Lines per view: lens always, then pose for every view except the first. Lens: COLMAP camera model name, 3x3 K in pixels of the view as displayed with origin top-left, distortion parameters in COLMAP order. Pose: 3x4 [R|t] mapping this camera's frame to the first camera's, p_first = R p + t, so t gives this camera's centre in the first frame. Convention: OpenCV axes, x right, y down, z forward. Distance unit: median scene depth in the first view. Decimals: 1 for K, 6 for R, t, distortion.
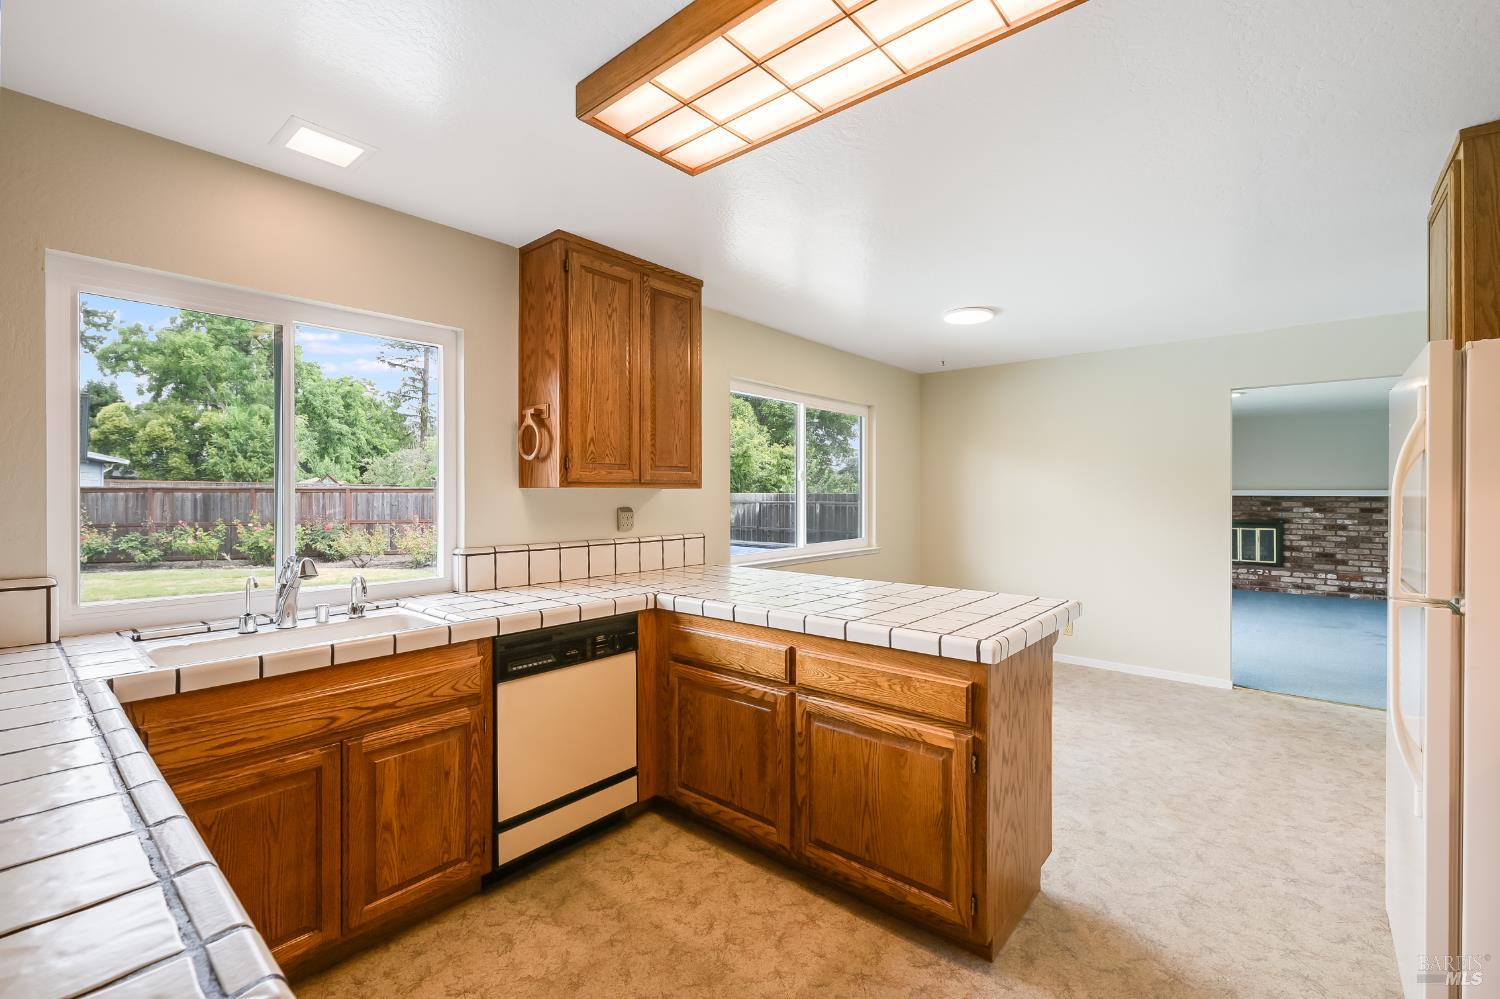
lens RADIAL K [[641.6, 0, 773.9], [0, 641.6, 489.1], [0, 0, 1]] dist [0.007225, 0.000531]
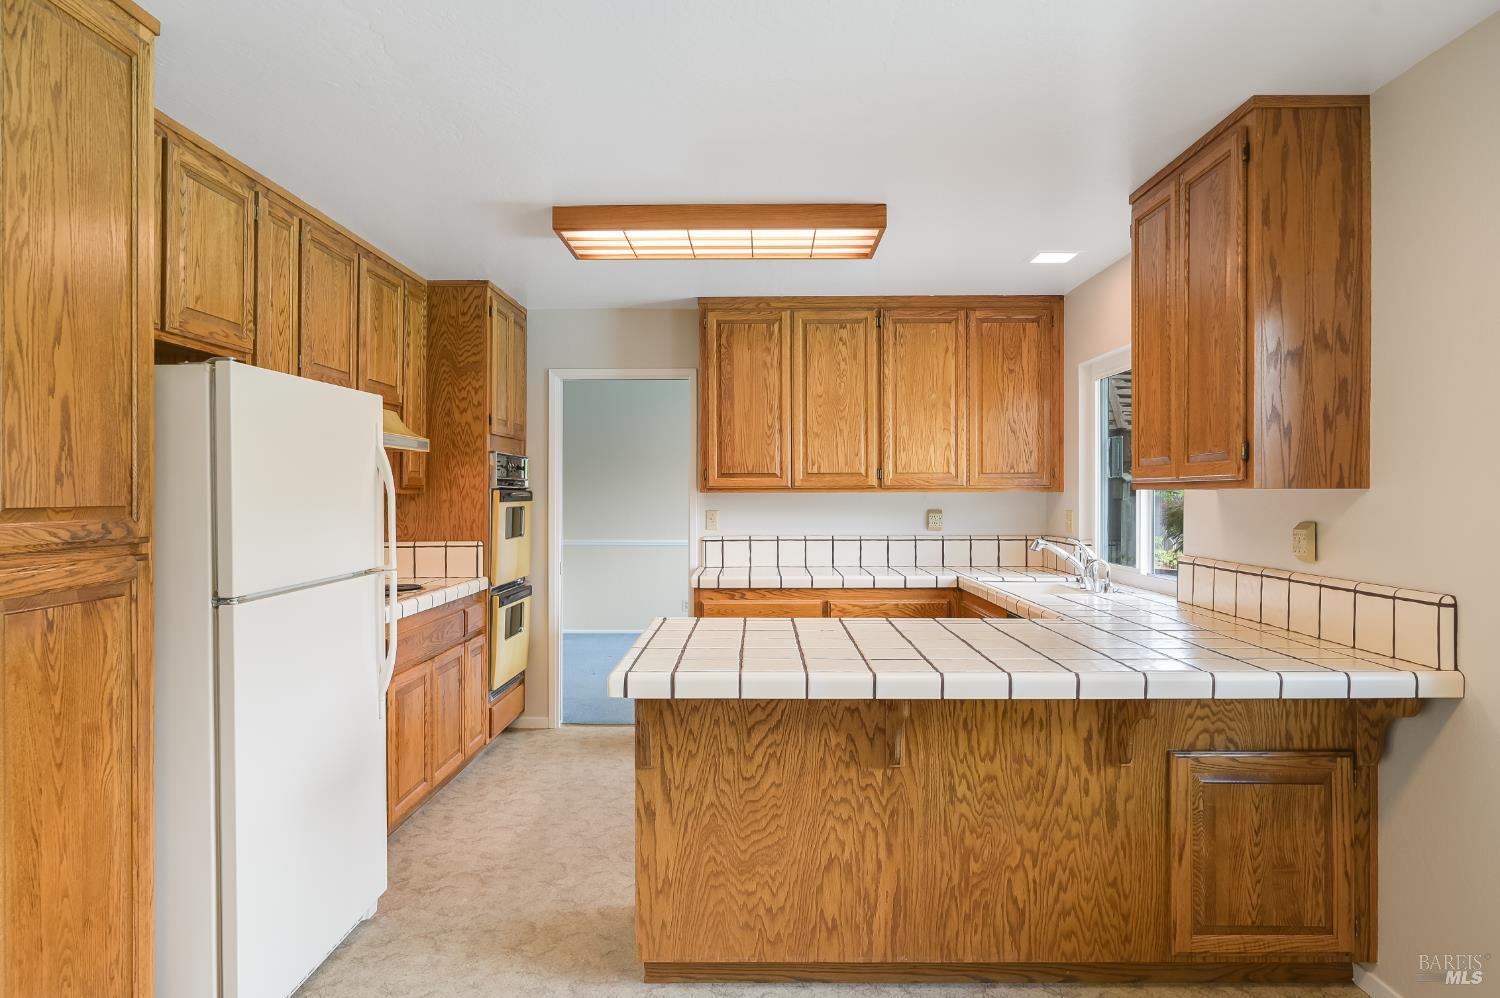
lens RADIAL K [[922.2, 0, 746.2], [0, 922.2, 497.7], [0, 0, 1]] dist [0.002485, 0.004184]
pose [[-0.783753, 0.002859, -0.621066, 0.242196], [0.006486, 0.999973, -0.003582, 0.002105], [0.621039, -0.006836, -0.783750, 0.466200]]
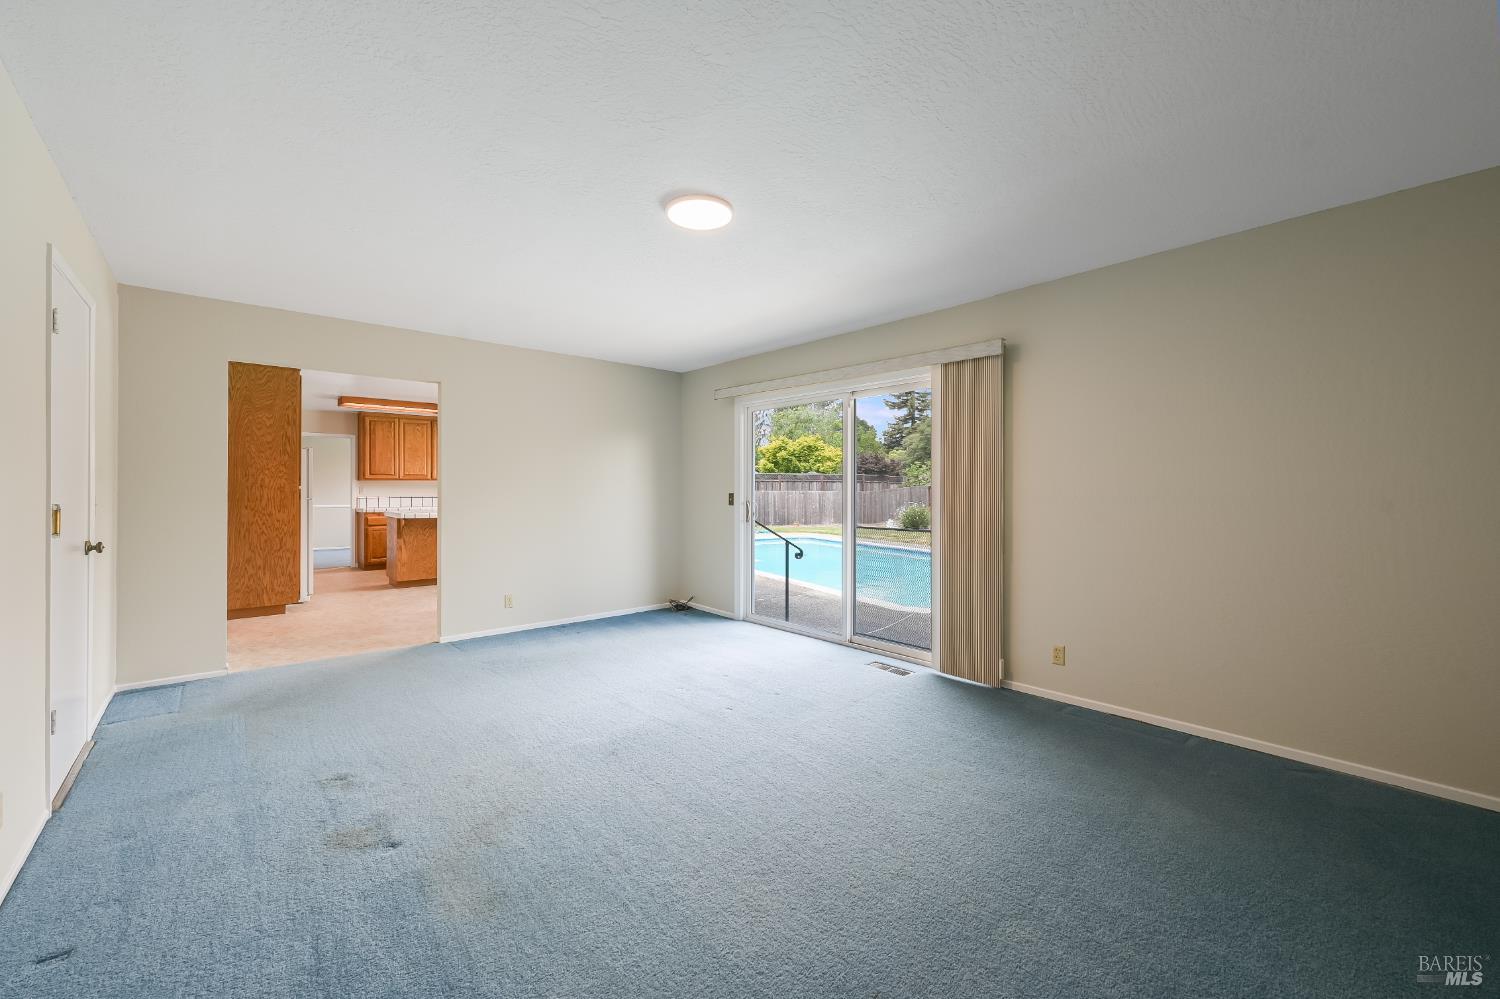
lens RADIAL K [[607.1, 0, 747.0], [0, 607.1, 489.8], [0, 0, 1]] dist [0.008408, 0.000681]
pose [[-0.175370, -0.002392, -0.984500, 0.808170], [0.007458, 0.999965, -0.003758, 0.021276], [0.984474, -0.008002, -0.175346, 0.830218]]
